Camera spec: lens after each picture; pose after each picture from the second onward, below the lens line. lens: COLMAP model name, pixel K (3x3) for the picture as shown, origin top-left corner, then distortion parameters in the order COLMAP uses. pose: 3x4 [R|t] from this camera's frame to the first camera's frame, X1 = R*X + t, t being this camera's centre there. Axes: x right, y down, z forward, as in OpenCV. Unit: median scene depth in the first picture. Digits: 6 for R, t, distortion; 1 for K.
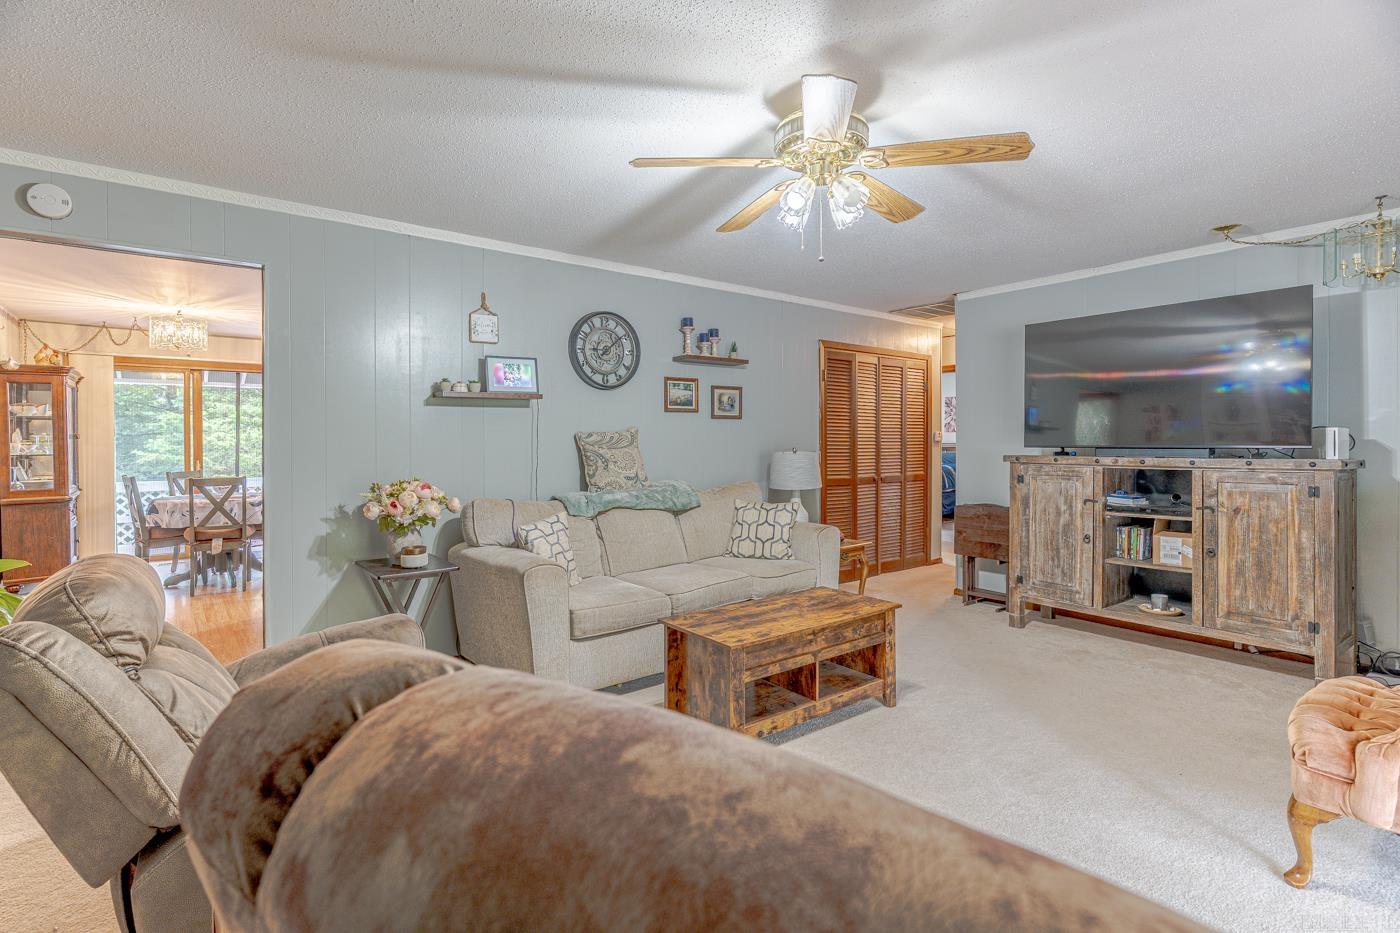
lens RADIAL K [[679.8, 0, 696.6], [0, 679.8, 452.0], [0, 0, 1]] dist [0.004499, 0.000493]
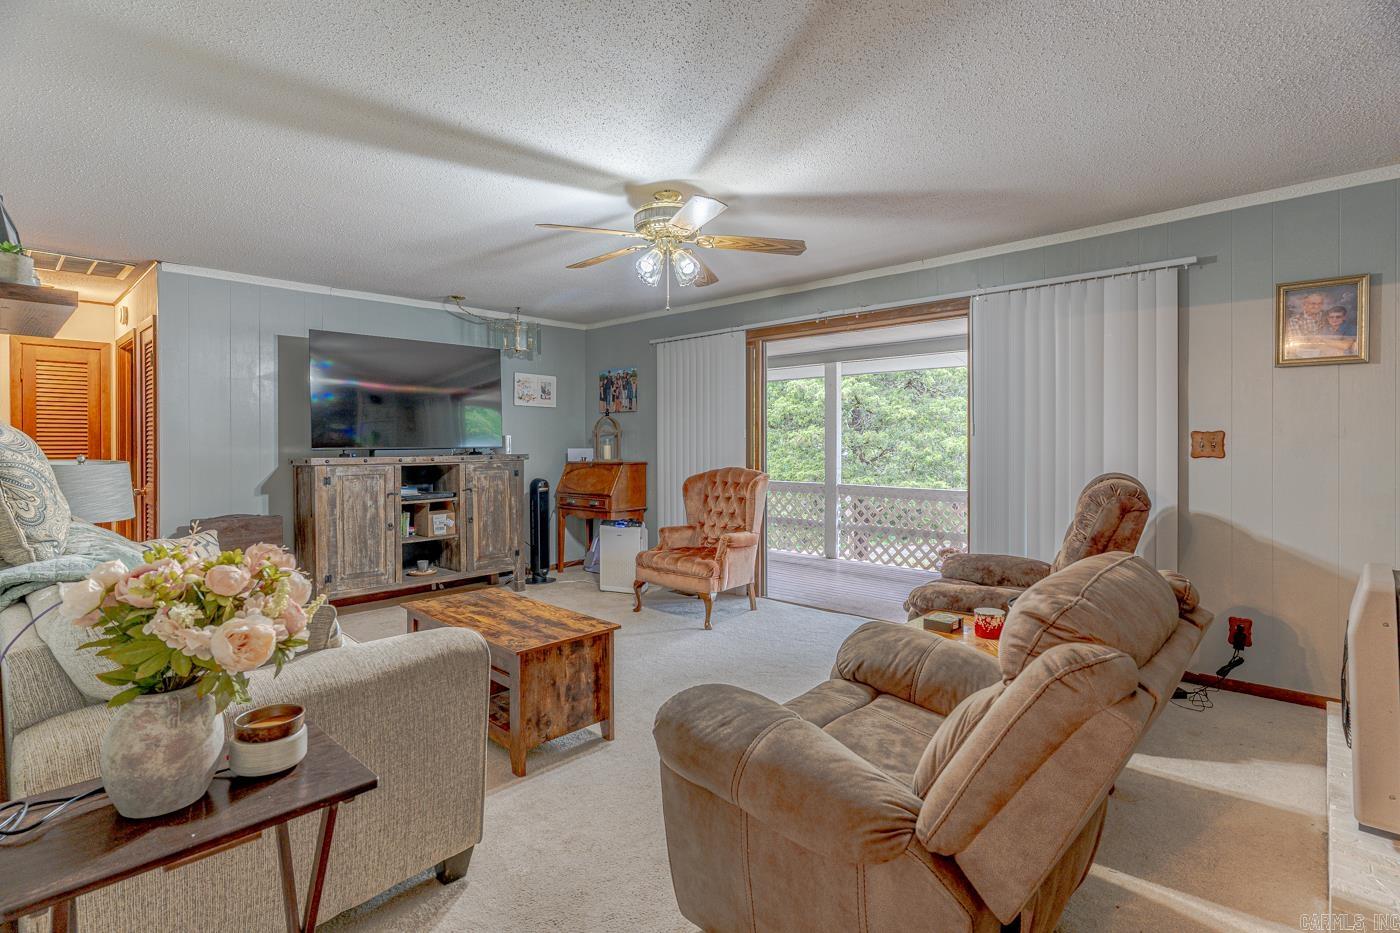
lens RADIAL K [[679.8, 0, 696.0], [0, 679.8, 455.5], [0, 0, 1]] dist [0.004499, 0.000493]
pose [[-0.159923, -0.015833, 0.987003, -0.691665], [0.021228, 0.999585, 0.019474, -0.007408], [-0.986901, 0.024067, -0.159520, 0.681913]]
